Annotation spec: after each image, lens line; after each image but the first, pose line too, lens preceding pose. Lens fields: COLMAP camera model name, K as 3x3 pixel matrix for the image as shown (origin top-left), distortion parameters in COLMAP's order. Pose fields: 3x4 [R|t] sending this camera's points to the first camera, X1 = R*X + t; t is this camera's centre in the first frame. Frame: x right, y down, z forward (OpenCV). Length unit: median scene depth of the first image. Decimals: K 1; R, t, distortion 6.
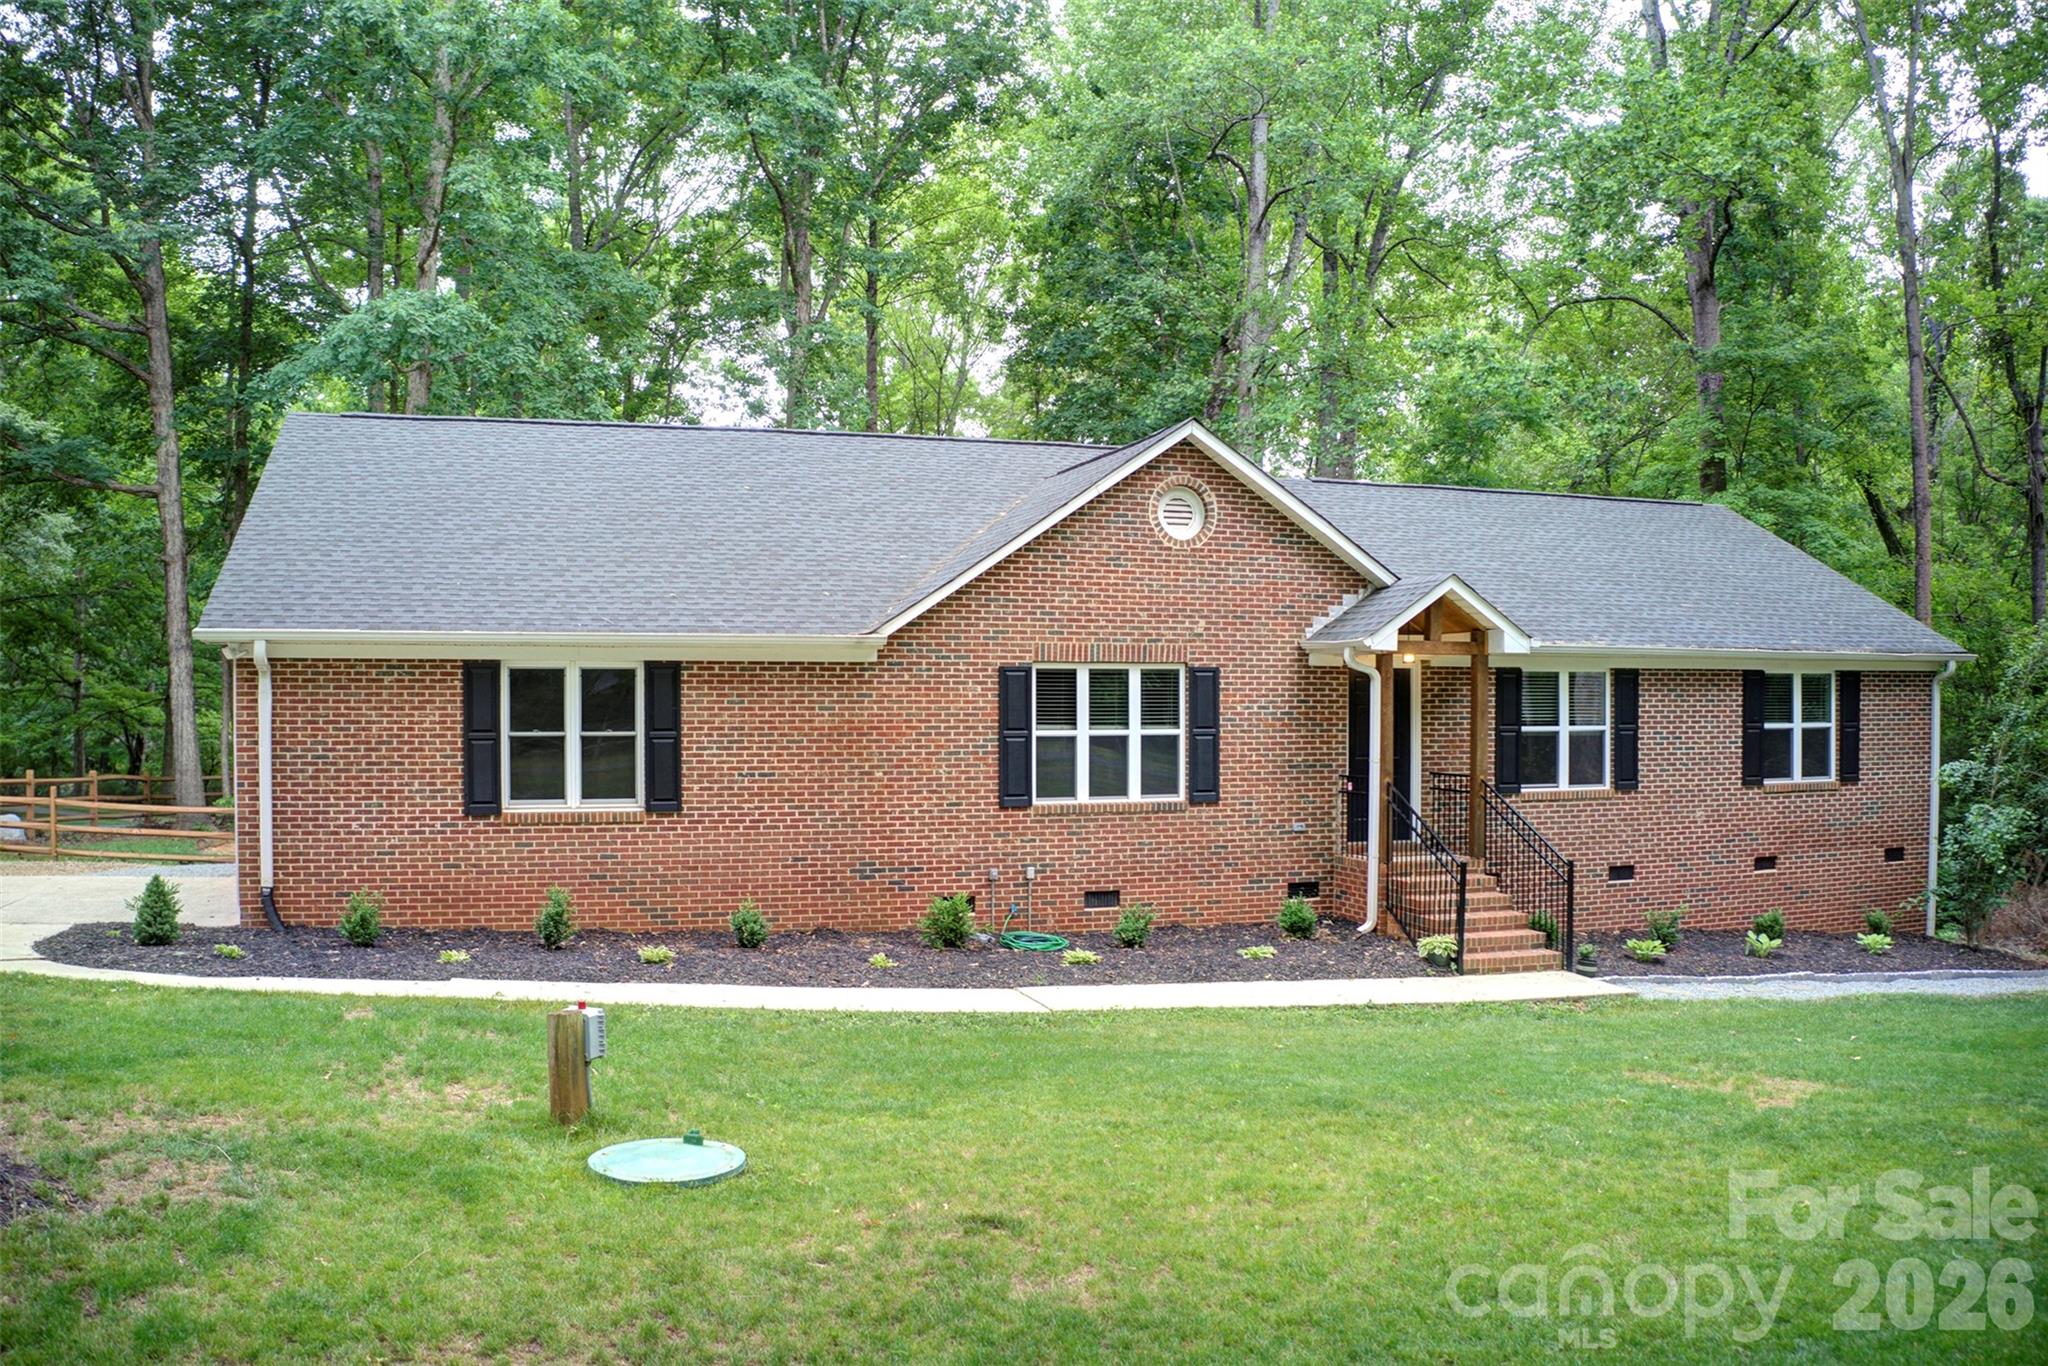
lens RADIAL K [[1623.4, 0, 1024.0], [0, 1623.4, 683.0], [0, 0, 1]] dist [-0.195300, 0.028519]
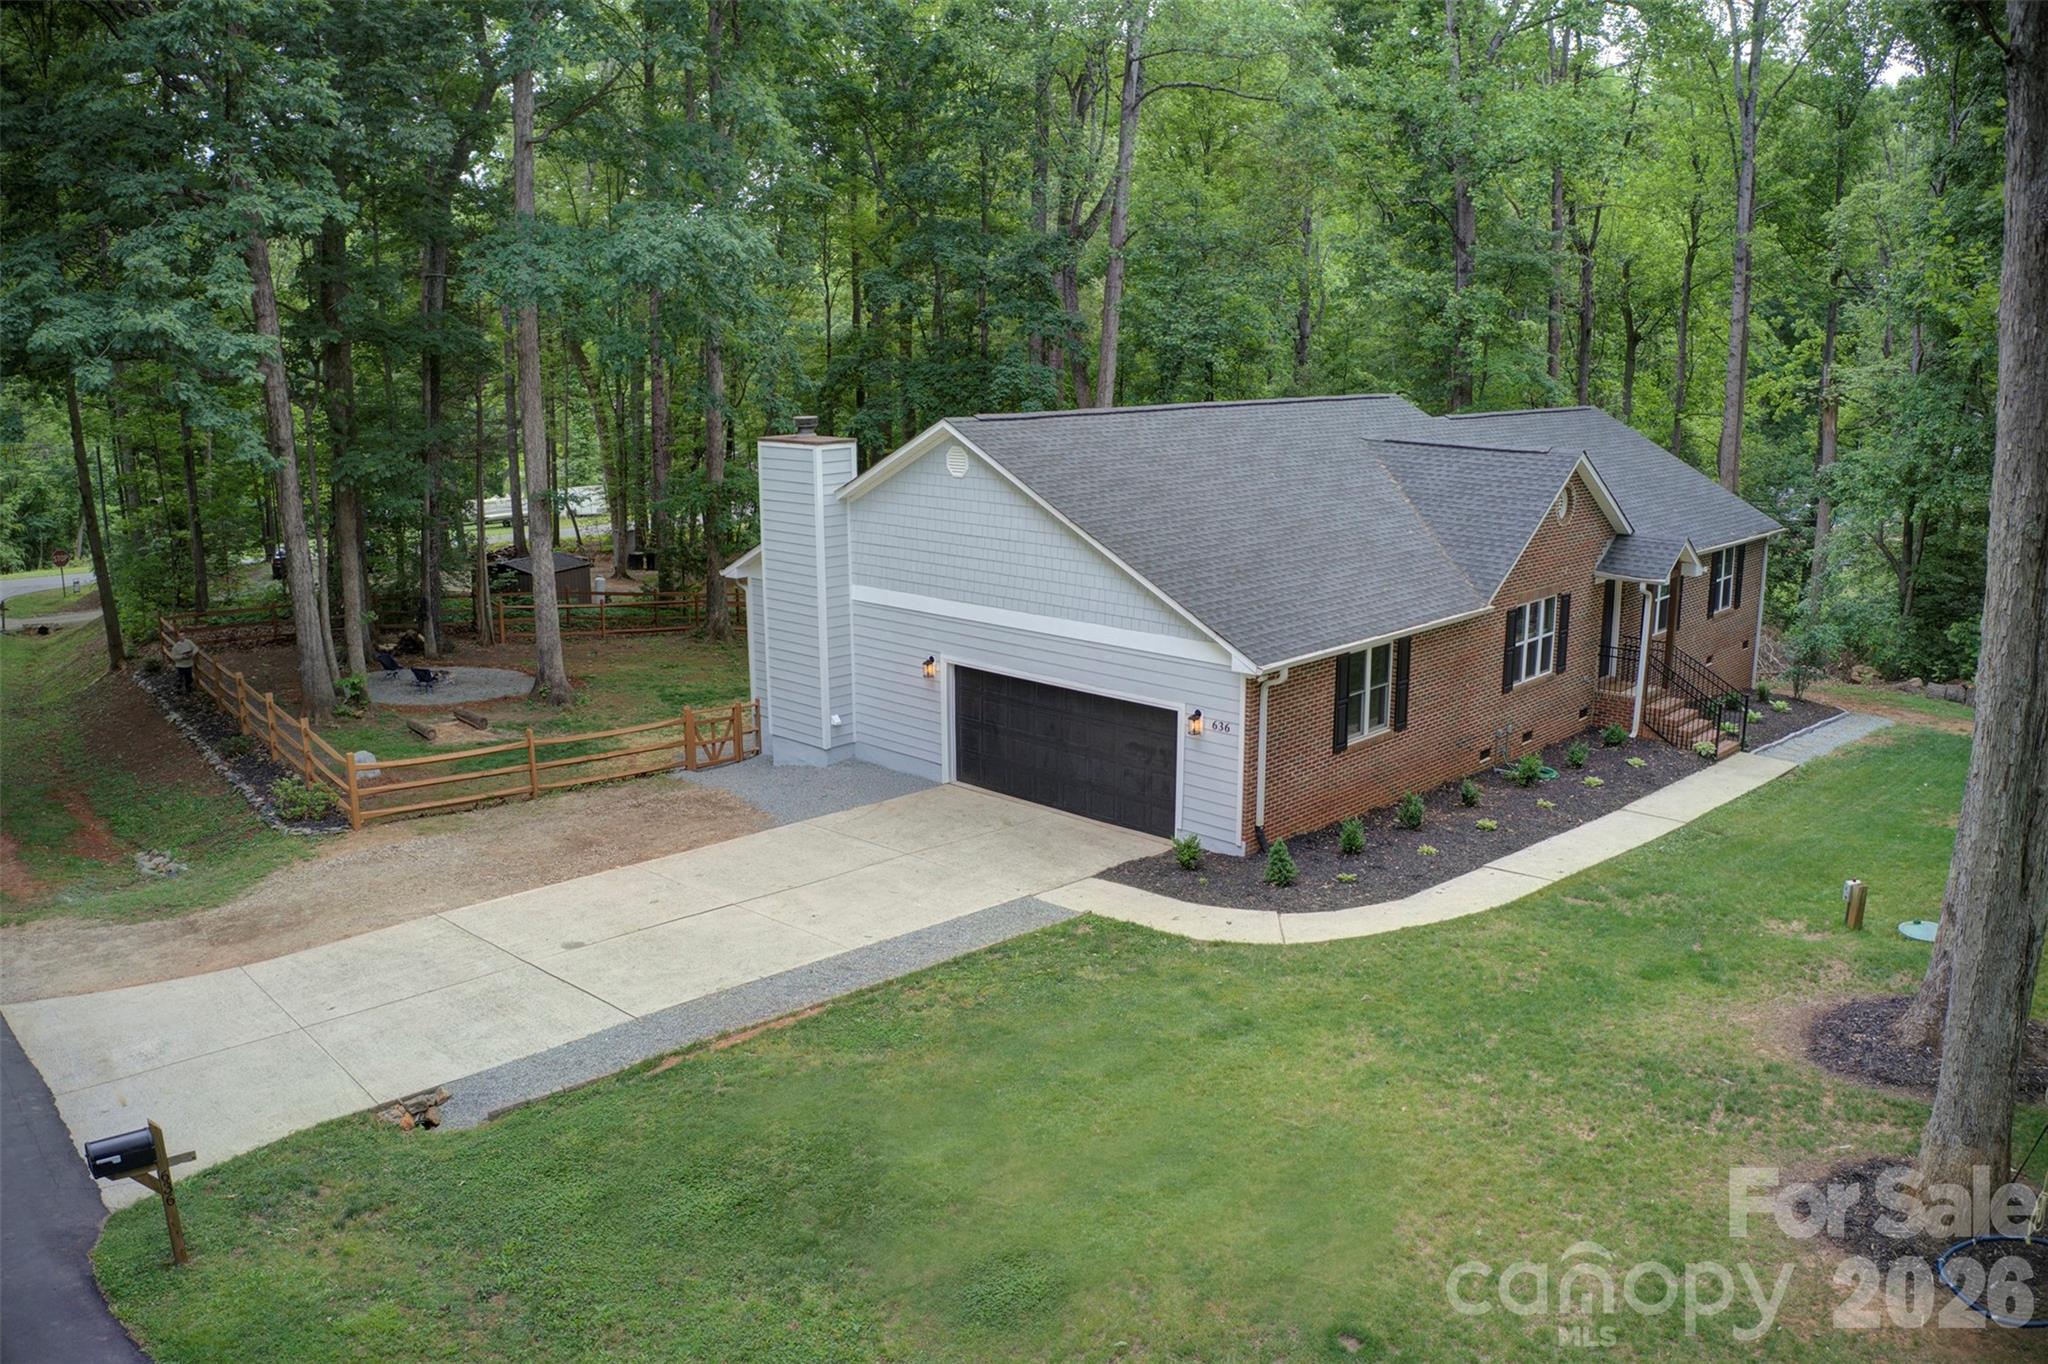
lens RADIAL K [[1623.4, 0, 1024.0], [0, 1623.4, 682.0], [0, 0, 1]] dist [-0.195300, 0.028519]
pose [[0.880238, -0.107961, 0.462089, -1.185668], [-0.000069, 0.973747, 0.227634, -0.303057], [-0.474533, -0.200404, 0.857121, -0.166598]]
